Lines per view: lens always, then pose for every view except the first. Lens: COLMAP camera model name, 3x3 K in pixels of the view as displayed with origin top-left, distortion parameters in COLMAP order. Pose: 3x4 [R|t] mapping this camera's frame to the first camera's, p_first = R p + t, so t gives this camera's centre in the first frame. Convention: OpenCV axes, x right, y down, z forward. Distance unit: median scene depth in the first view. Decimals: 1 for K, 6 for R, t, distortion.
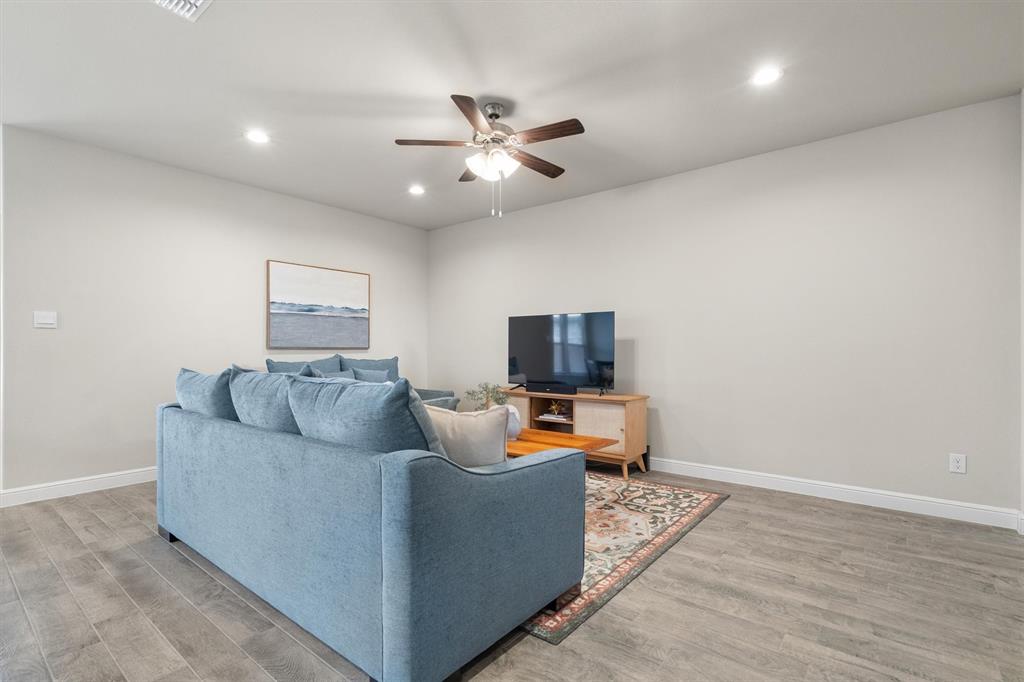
lens RADIAL K [[476.1, 0, 517.0], [0, 476.1, 348.9], [0, 0, 1]] dist [-0.002575, 0.000924]
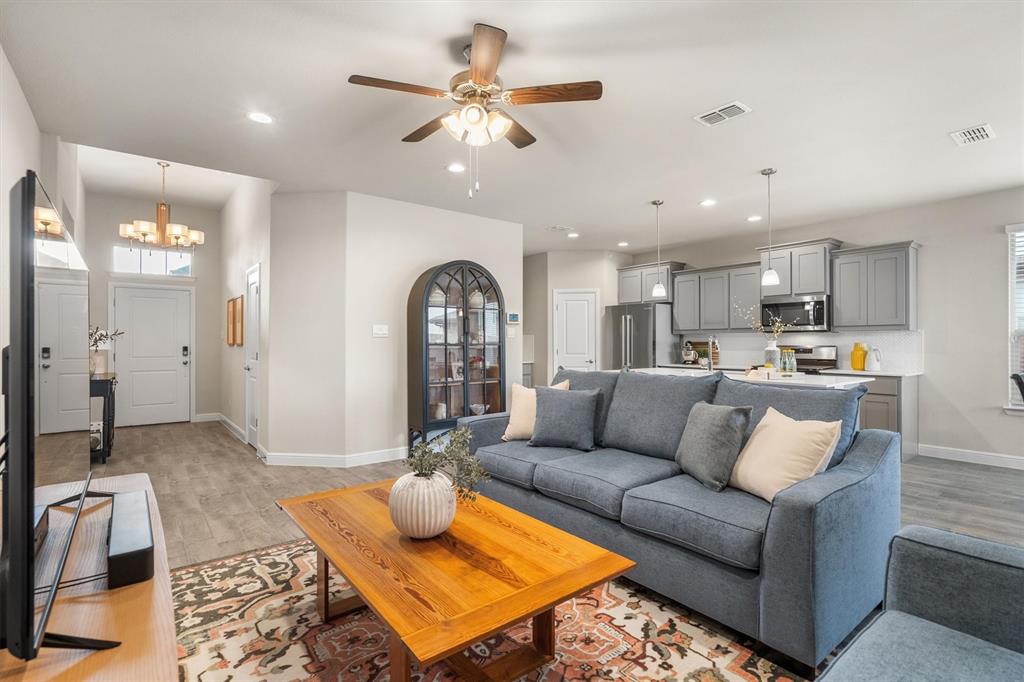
lens RADIAL K [[485.8, 0, 505.4], [0, 485.8, 339.3], [0, 0, 1]] dist [0.000627, 0.000934]
pose [[-0.969201, 0.003555, 0.246245, -0.260821], [0.001077, 0.999947, -0.010198, -0.023878], [-0.246268, -0.009619, -0.969154, 1.575202]]
